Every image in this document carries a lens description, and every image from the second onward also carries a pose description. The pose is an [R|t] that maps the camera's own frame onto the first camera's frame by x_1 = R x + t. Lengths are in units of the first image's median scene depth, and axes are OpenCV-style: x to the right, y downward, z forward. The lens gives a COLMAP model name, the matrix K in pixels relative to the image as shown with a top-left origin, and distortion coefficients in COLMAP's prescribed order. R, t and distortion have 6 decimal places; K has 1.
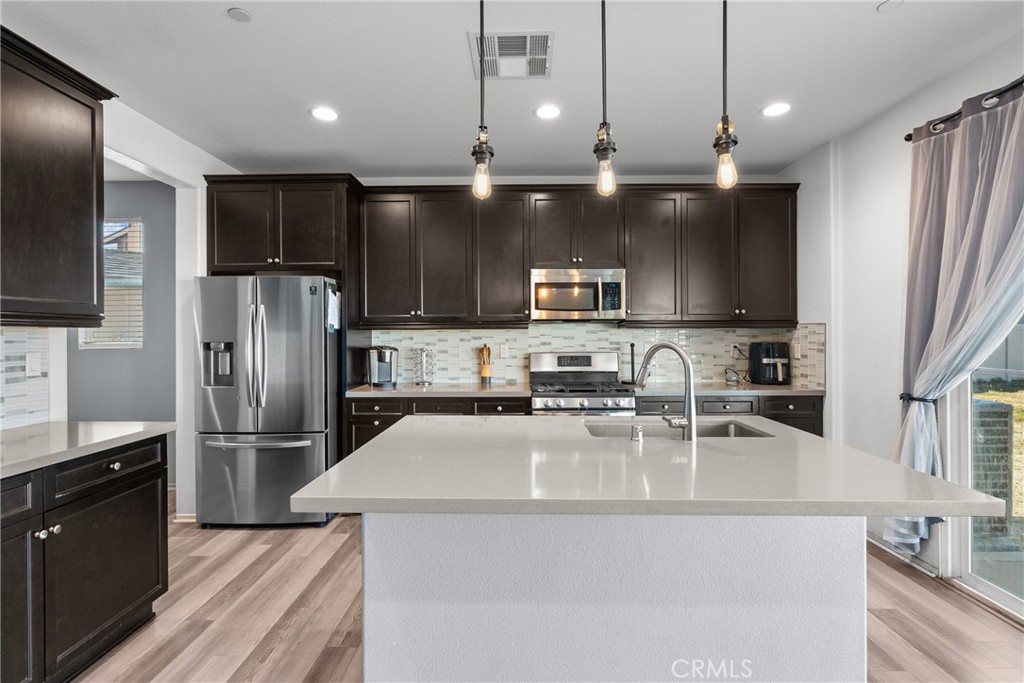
lens RADIAL K [[468.7, 0, 513.0], [0, 468.7, 332.9], [0, 0, 1]] dist [-0.001998, -0.000053]
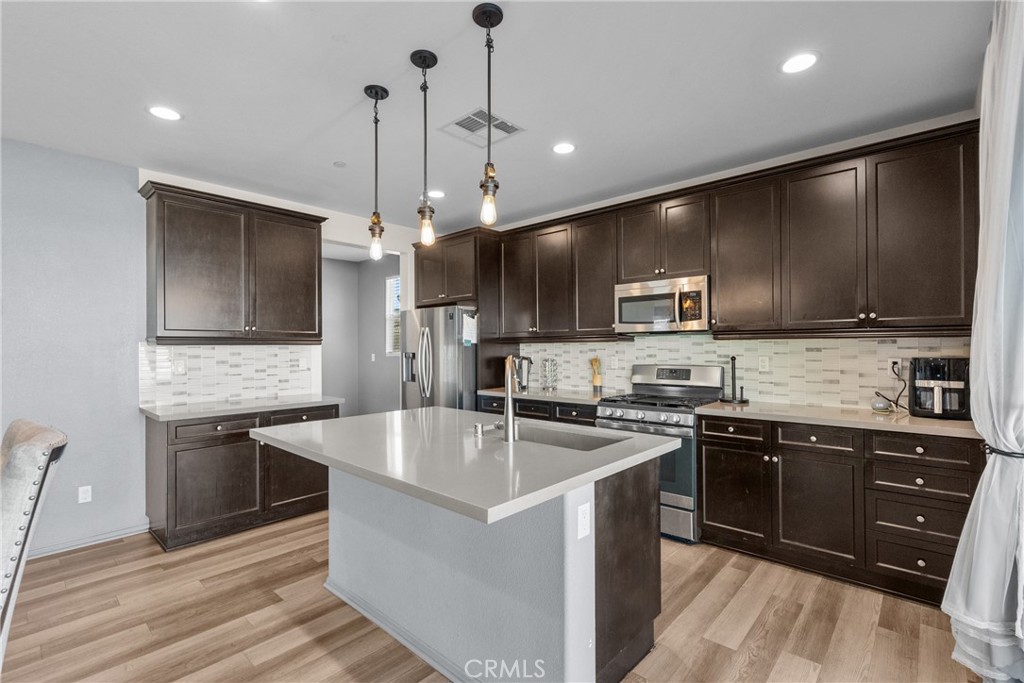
lens RADIAL K [[468.7, 0, 511.4], [0, 468.7, 349.6], [0, 0, 1]] dist [-0.001998, -0.000053]
pose [[0.745208, 0.001593, -0.666830, 0.527710], [0.008871, 0.999885, 0.012303, -0.005533], [0.666773, -0.015084, 0.745108, 0.059361]]
